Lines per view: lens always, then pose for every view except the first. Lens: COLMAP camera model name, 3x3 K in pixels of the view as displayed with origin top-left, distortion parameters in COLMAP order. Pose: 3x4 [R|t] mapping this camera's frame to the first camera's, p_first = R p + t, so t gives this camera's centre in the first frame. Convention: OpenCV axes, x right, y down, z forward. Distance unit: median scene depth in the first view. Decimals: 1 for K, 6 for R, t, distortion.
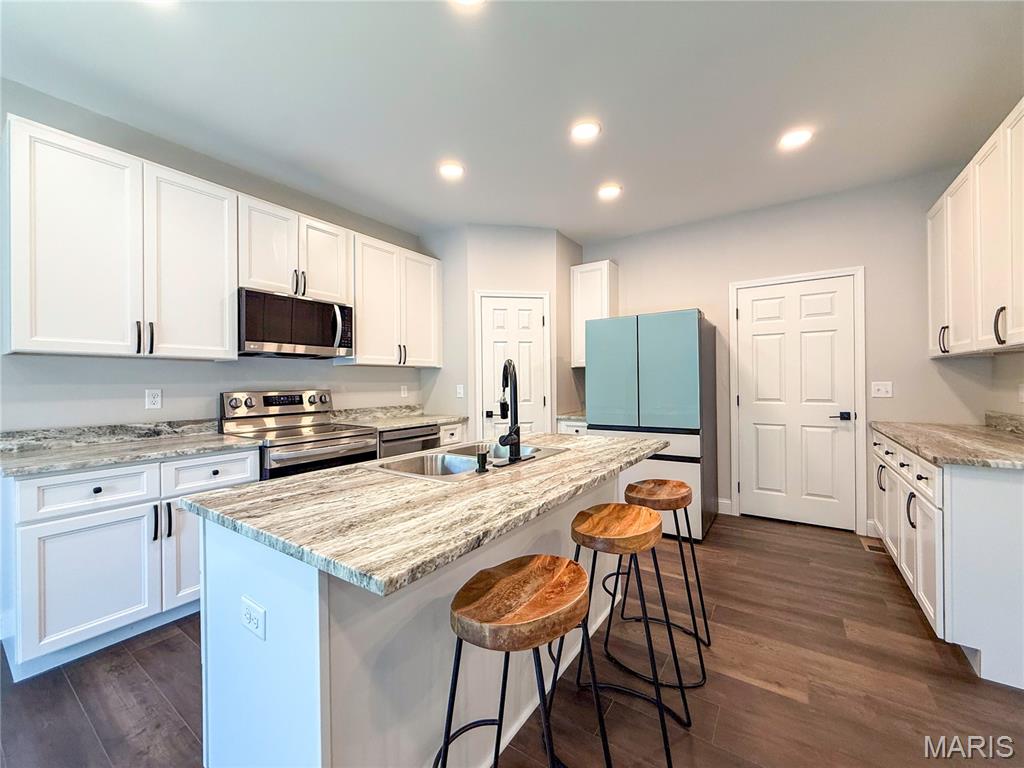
lens RADIAL K [[408.5, 0, 515.5], [0, 408.5, 380.2], [0, 0, 1]] dist [0.001966, -0.000325]
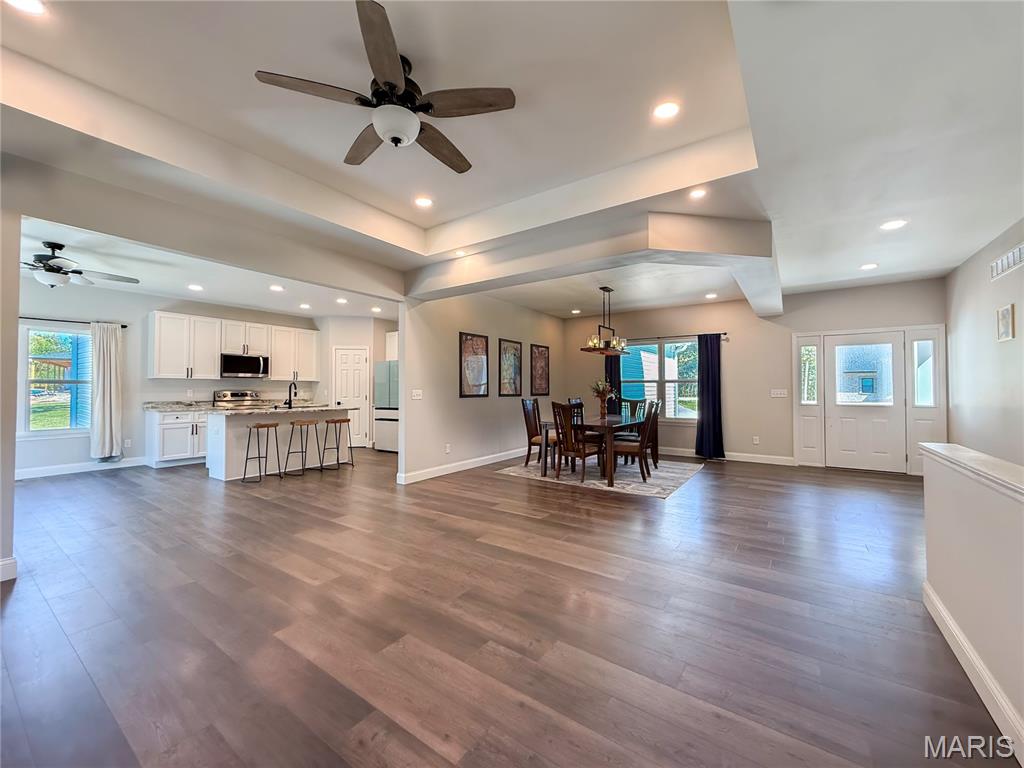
lens RADIAL K [[408.5, 0, 514.8], [0, 408.5, 382.9], [0, 0, 1]] dist [0.001966, -0.000325]
pose [[0.999903, 0.009238, -0.010439, 1.203504], [-0.009362, 0.999885, -0.011892, -0.010631], [0.010328, 0.011989, 0.999875, -1.566075]]
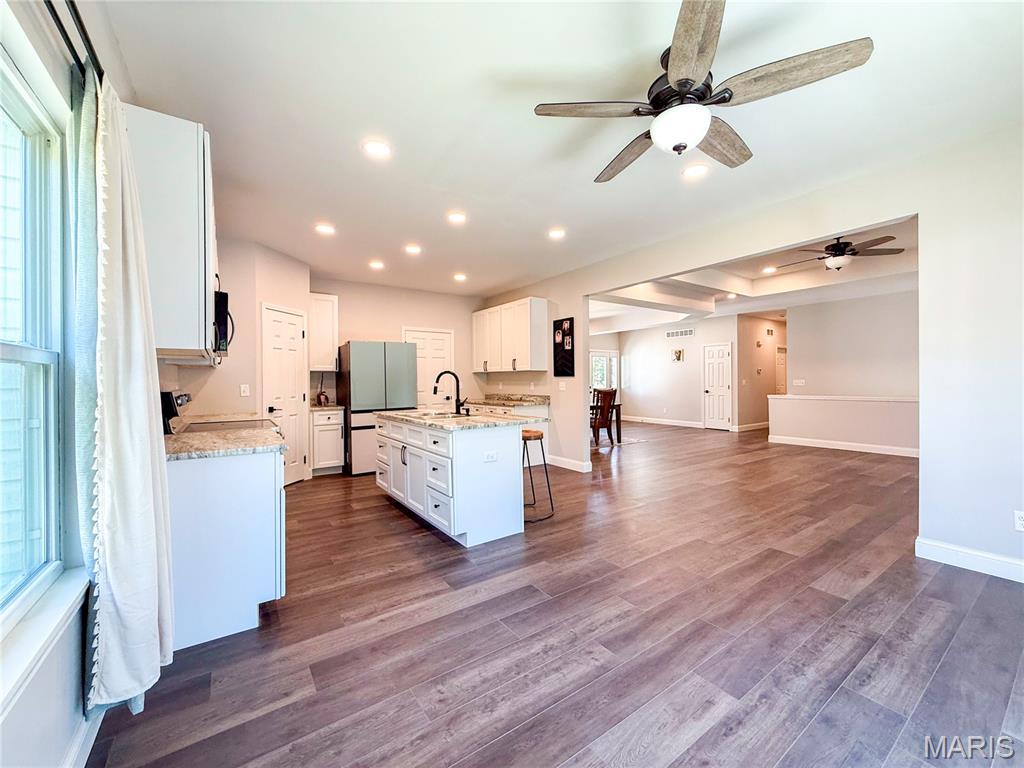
lens RADIAL K [[408.5, 0, 506.2], [0, 408.5, 381.6], [0, 0, 1]] dist [0.001966, -0.000325]
pose [[0.360267, 0.004682, 0.932837, -1.230301], [0.001388, 0.999984, -0.005555, 0.014718], [-0.932848, 0.003296, 0.360255, -0.066244]]
